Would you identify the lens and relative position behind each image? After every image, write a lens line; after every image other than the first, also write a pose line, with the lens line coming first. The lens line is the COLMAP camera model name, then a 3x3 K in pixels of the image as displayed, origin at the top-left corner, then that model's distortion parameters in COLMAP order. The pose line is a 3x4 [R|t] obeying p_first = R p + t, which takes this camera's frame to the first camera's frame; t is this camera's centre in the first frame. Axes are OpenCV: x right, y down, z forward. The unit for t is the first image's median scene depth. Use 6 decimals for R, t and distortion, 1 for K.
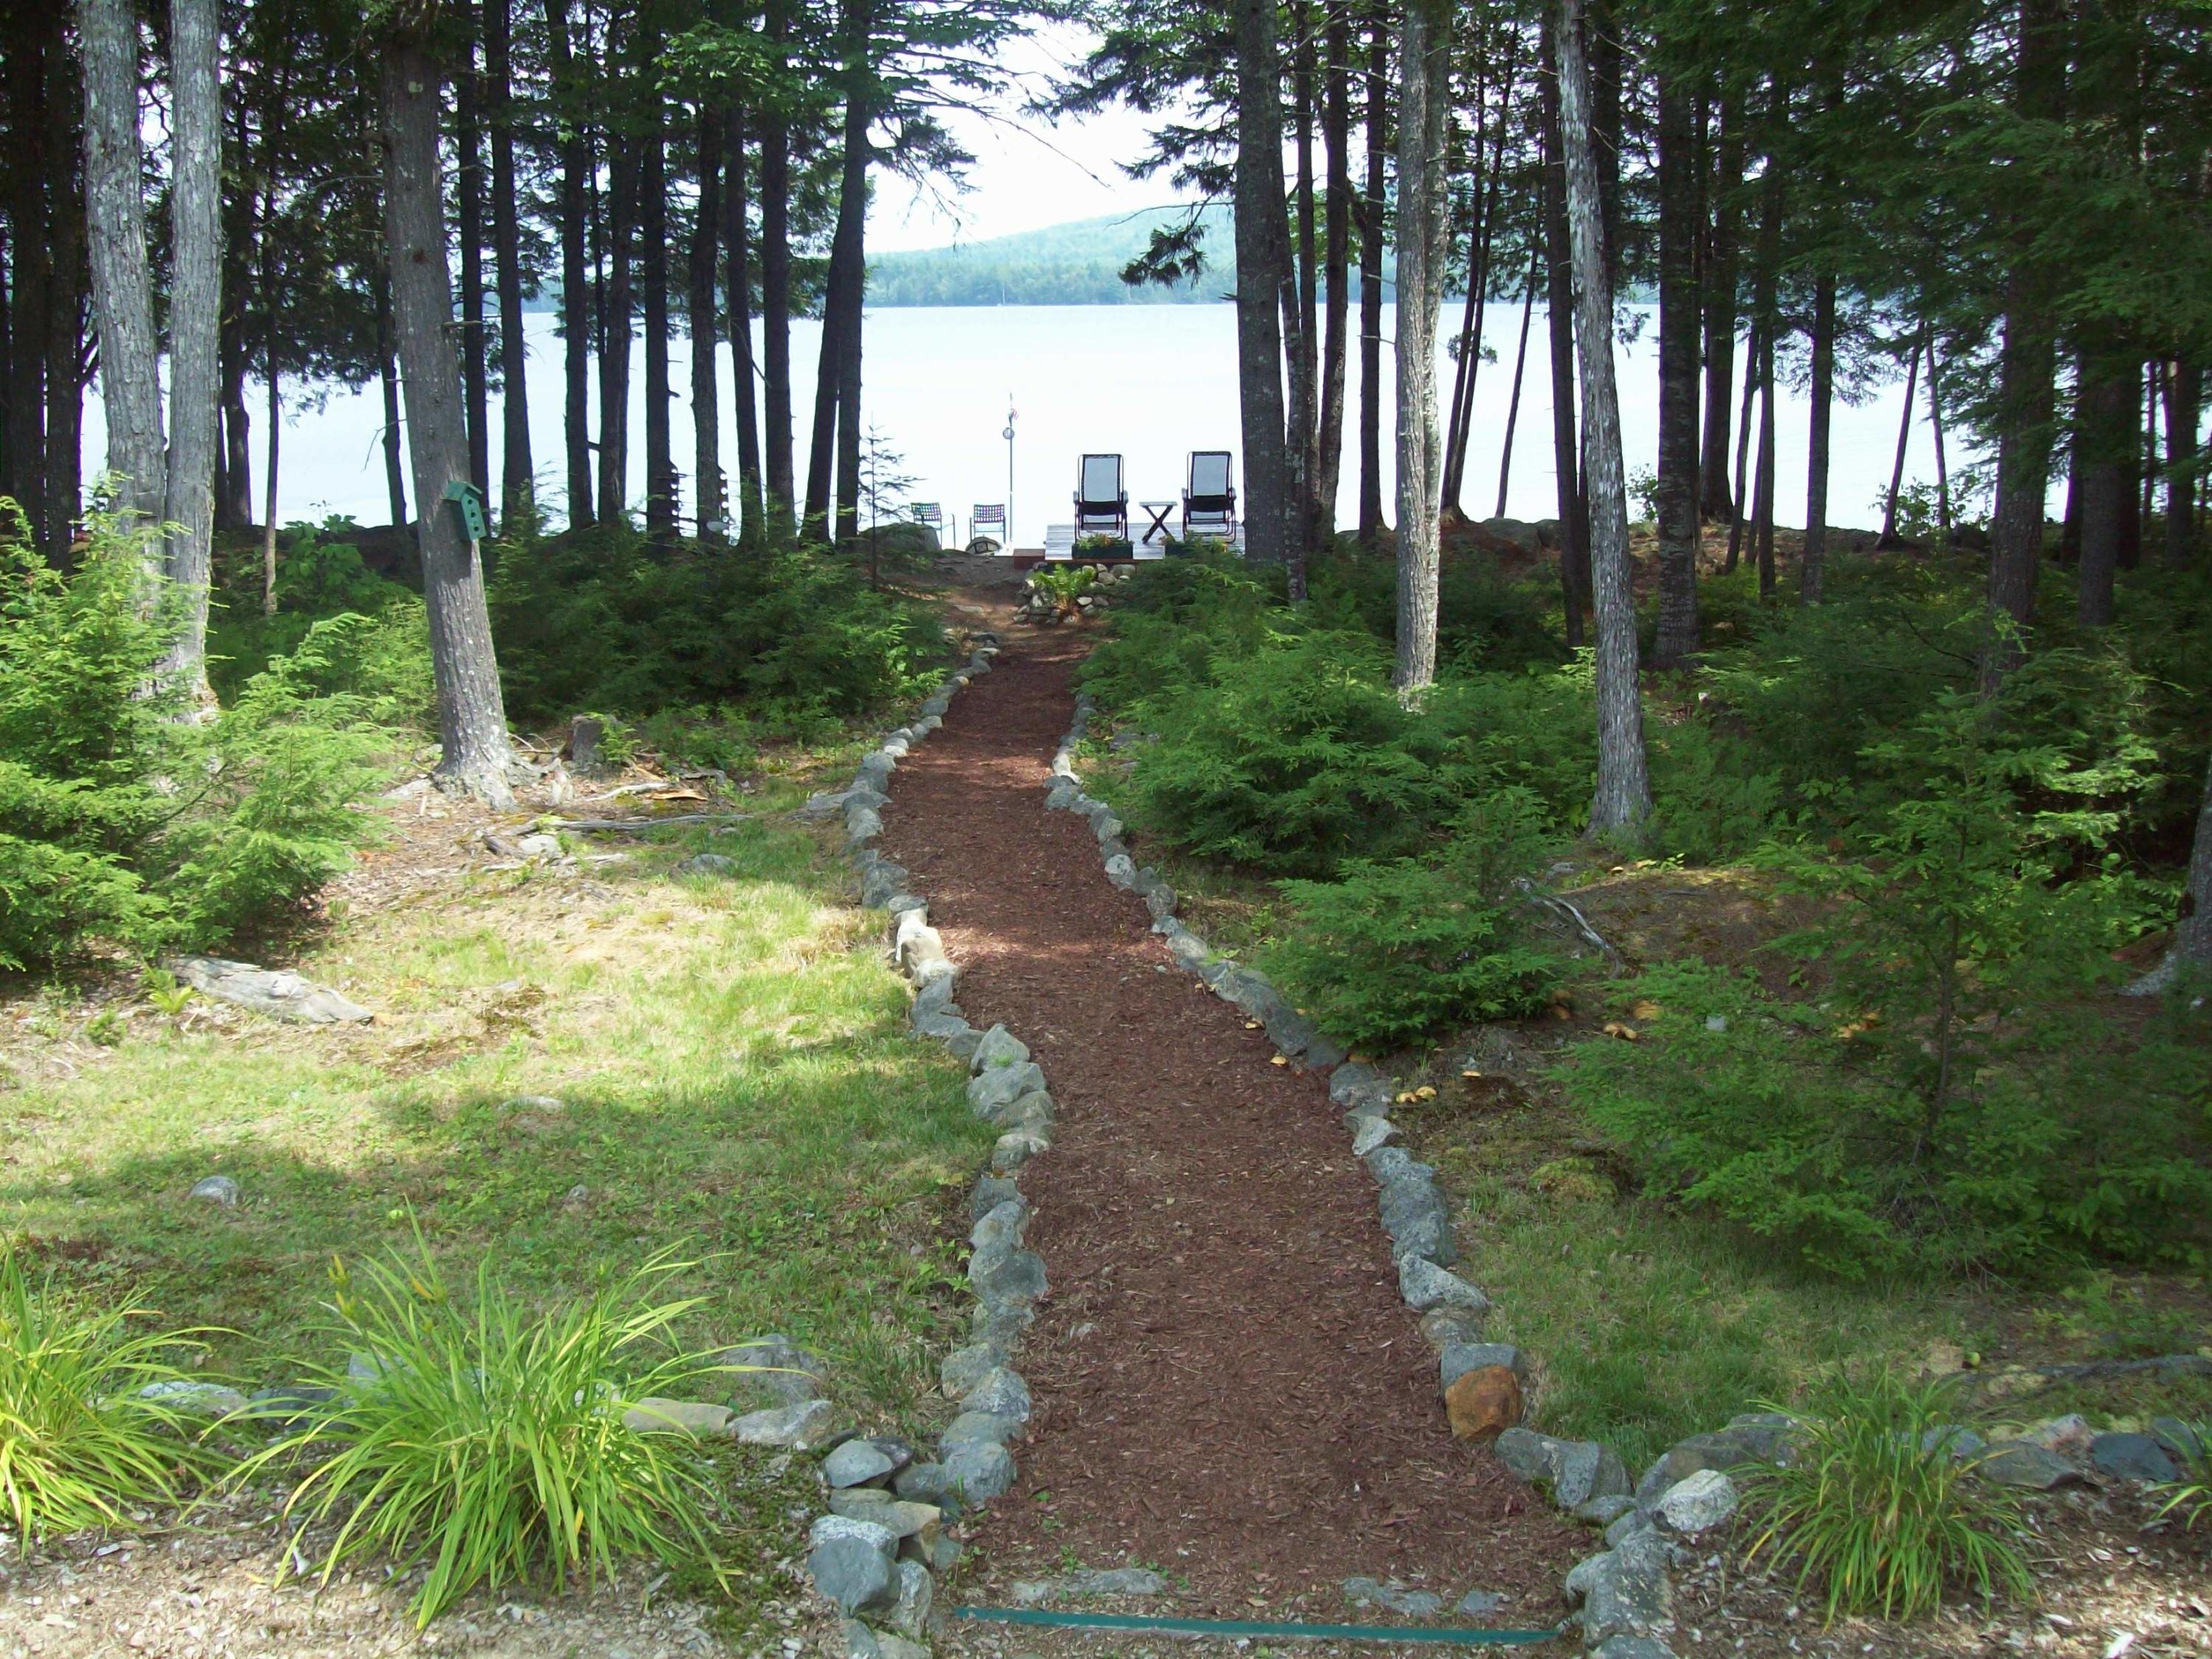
lens RADIAL K [[2411.6, 0, 1158.9], [0, 2411.6, 825.6], [0, 0, 1]] dist [-0.187770, 0.229928]
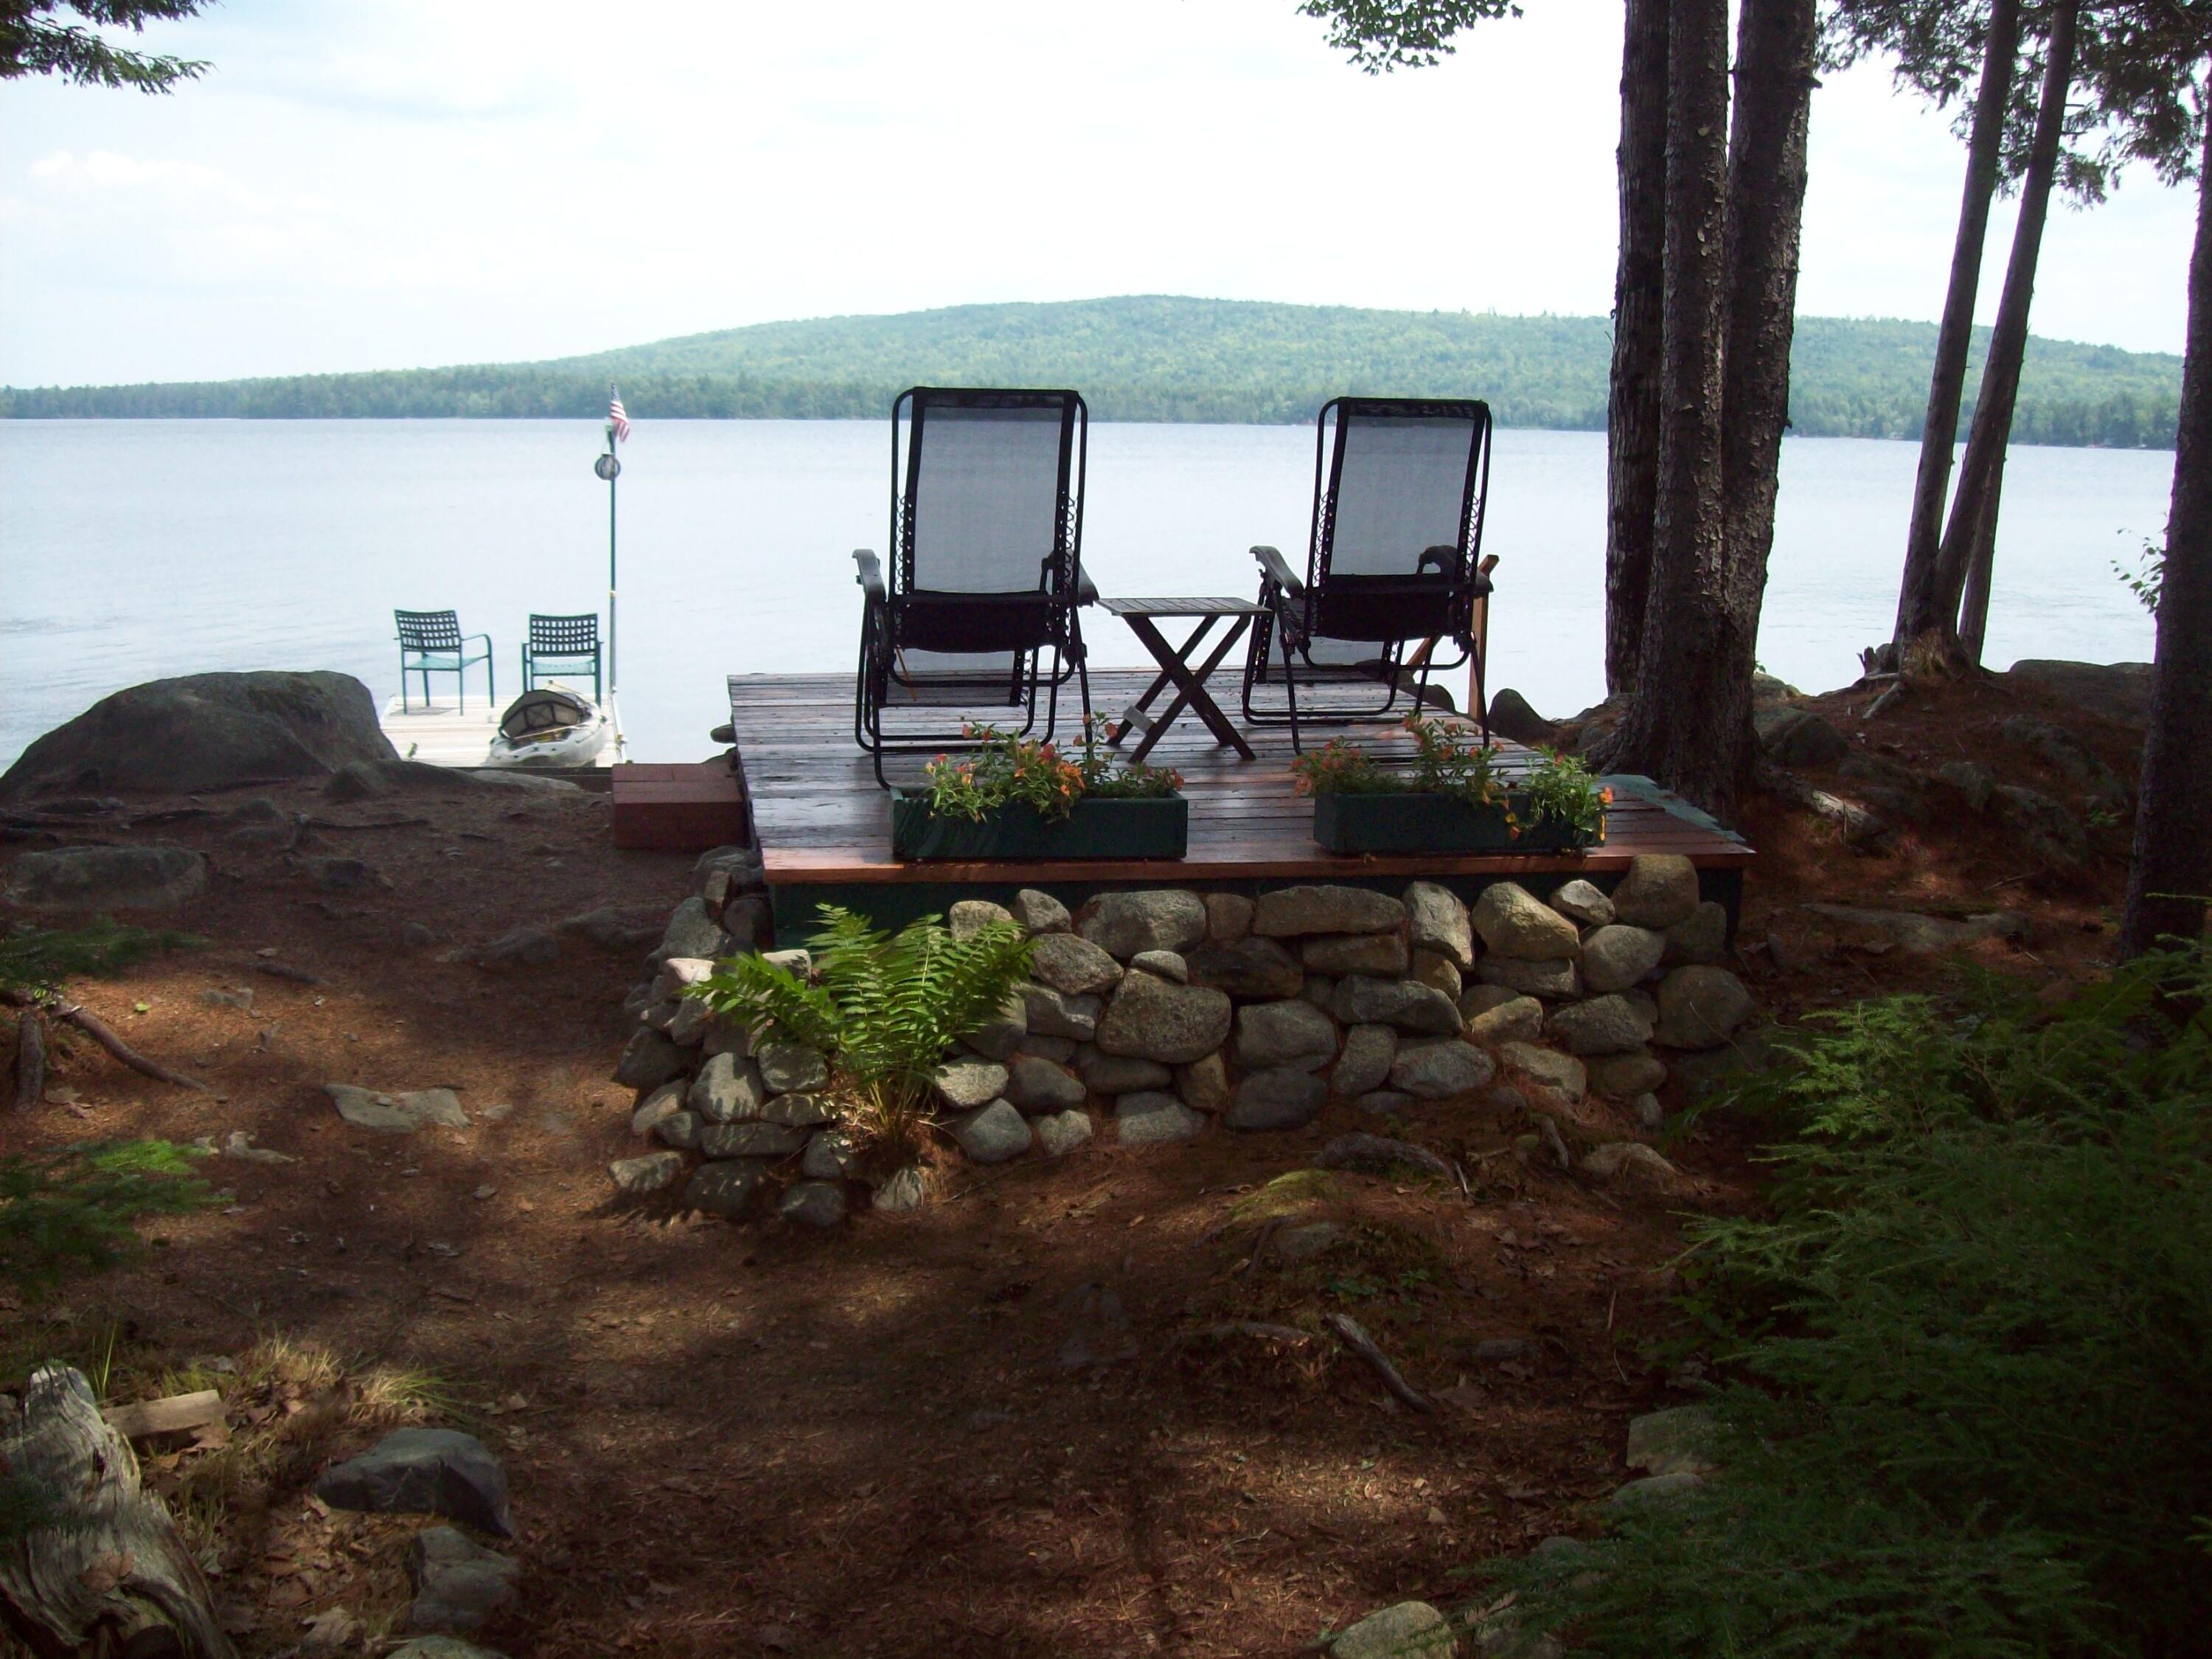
lens RADIAL K [[2411.6, 0, 1158.9], [0, 2411.6, 825.6], [0, 0, 1]] dist [-0.187770, 0.229928]
pose [[0.987214, -0.013700, 0.158813, -0.044635], [0.021262, 0.998714, -0.046015, -0.100342], [-0.157979, 0.048803, 0.986236, 0.762992]]
